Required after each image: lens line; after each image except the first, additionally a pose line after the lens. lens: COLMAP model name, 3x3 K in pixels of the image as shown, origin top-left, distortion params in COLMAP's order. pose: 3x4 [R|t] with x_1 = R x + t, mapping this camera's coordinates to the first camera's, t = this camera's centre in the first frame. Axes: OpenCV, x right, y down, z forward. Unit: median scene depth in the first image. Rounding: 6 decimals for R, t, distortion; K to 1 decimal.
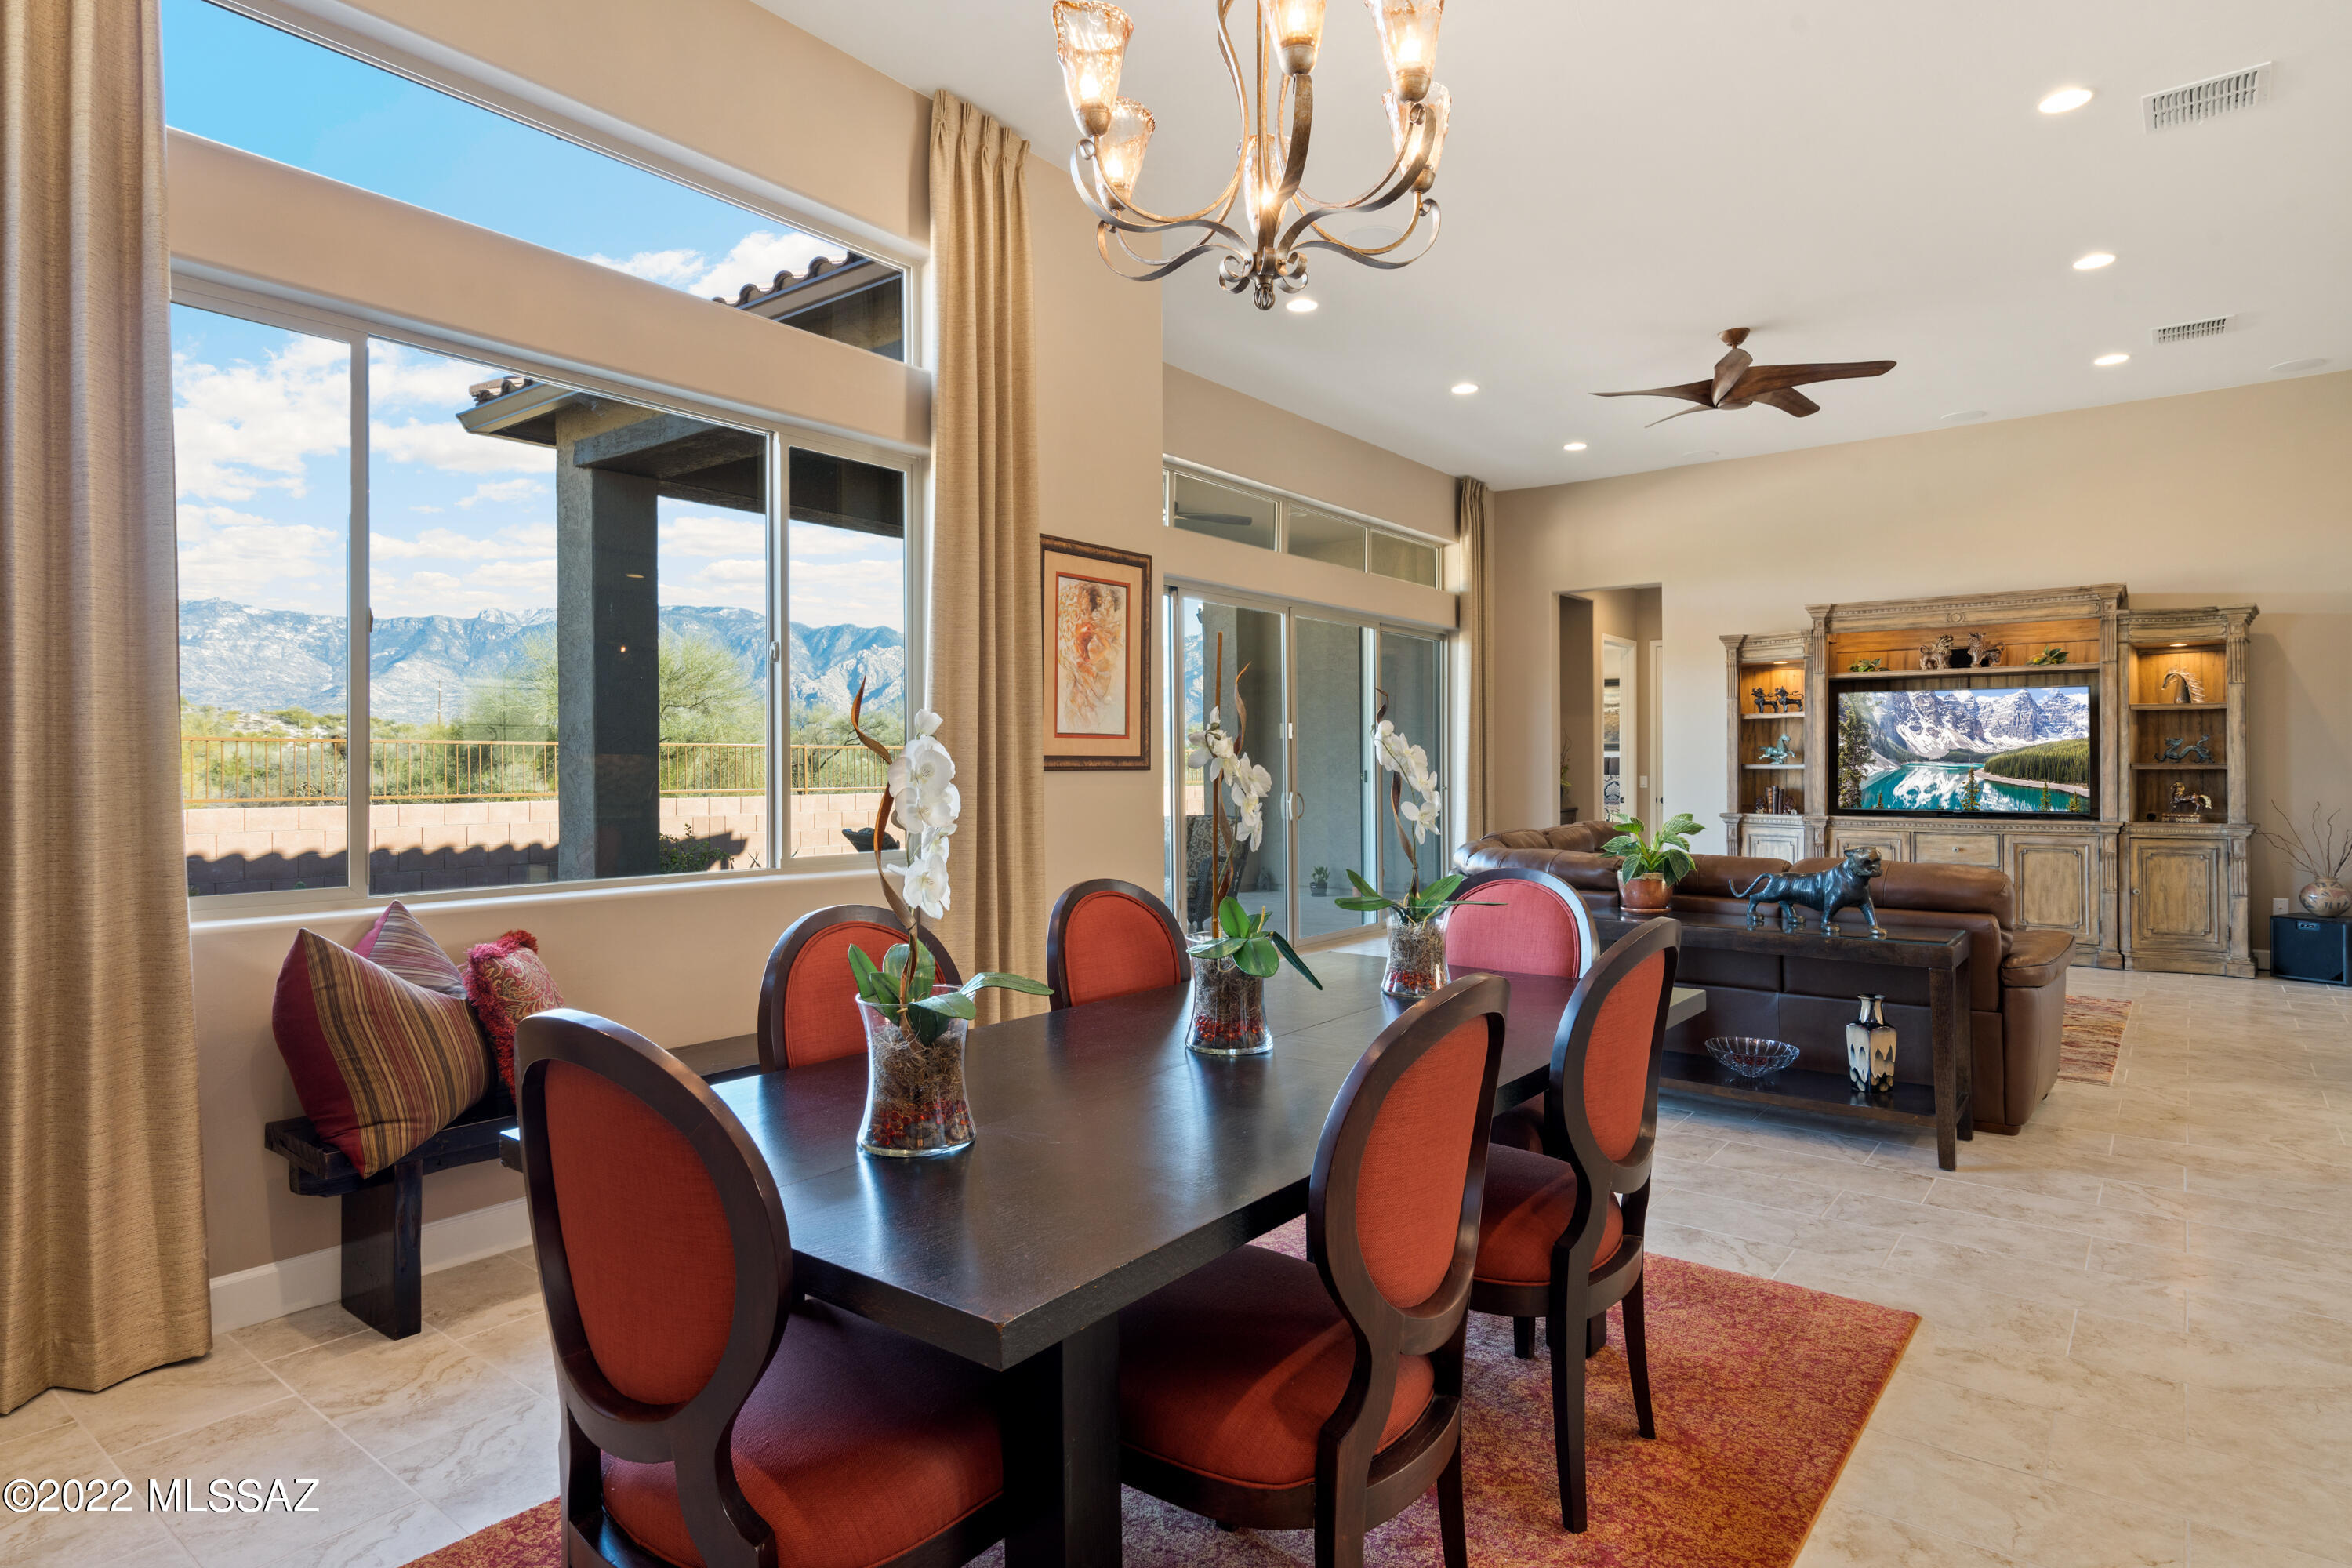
lens RADIAL K [[1286.9, 0, 1177.5], [0, 1286.9, 764.2], [0, 0, 1]] dist [0.029090, -0.011523]
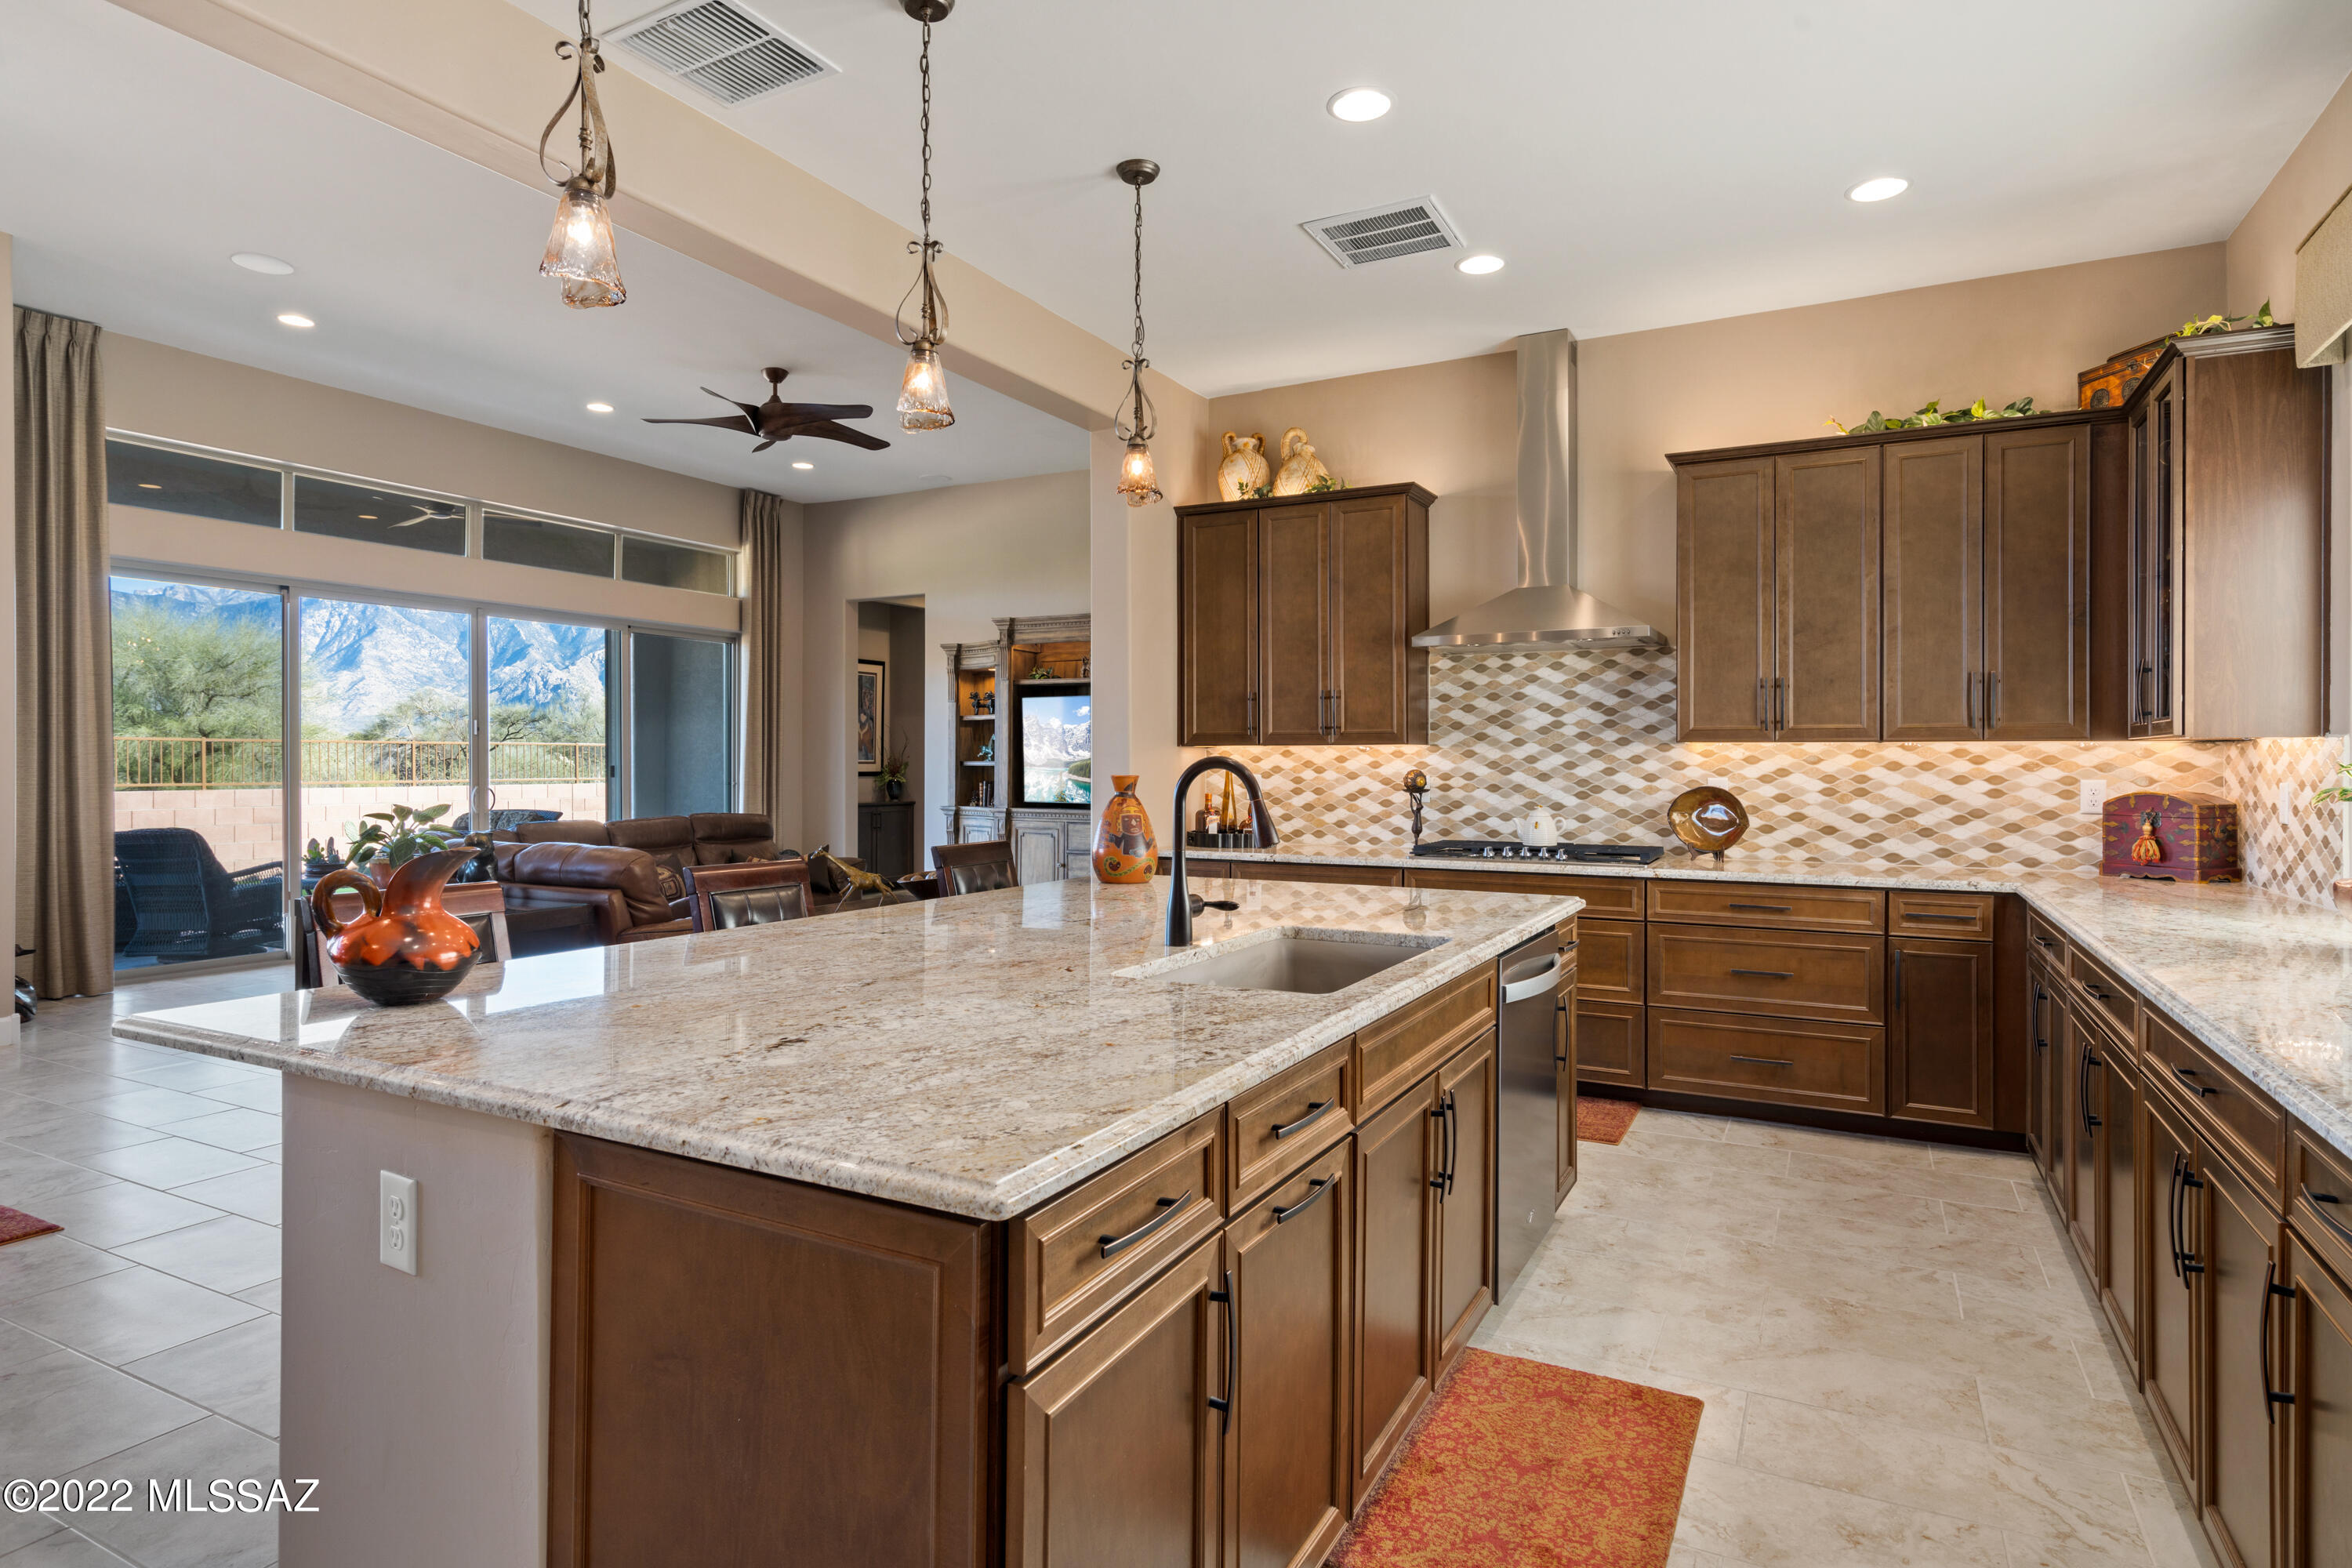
lens RADIAL K [[1271.8, 0, 1173.0], [0, 1271.8, 765.3], [0, 0, 1]] dist [0.000263, -0.000307]
pose [[0.985798, 0.003188, 0.167906, 0.504381], [-0.003826, 0.999987, 0.003480, -0.001256], [-0.167893, -0.004073, 0.985797, -0.112009]]
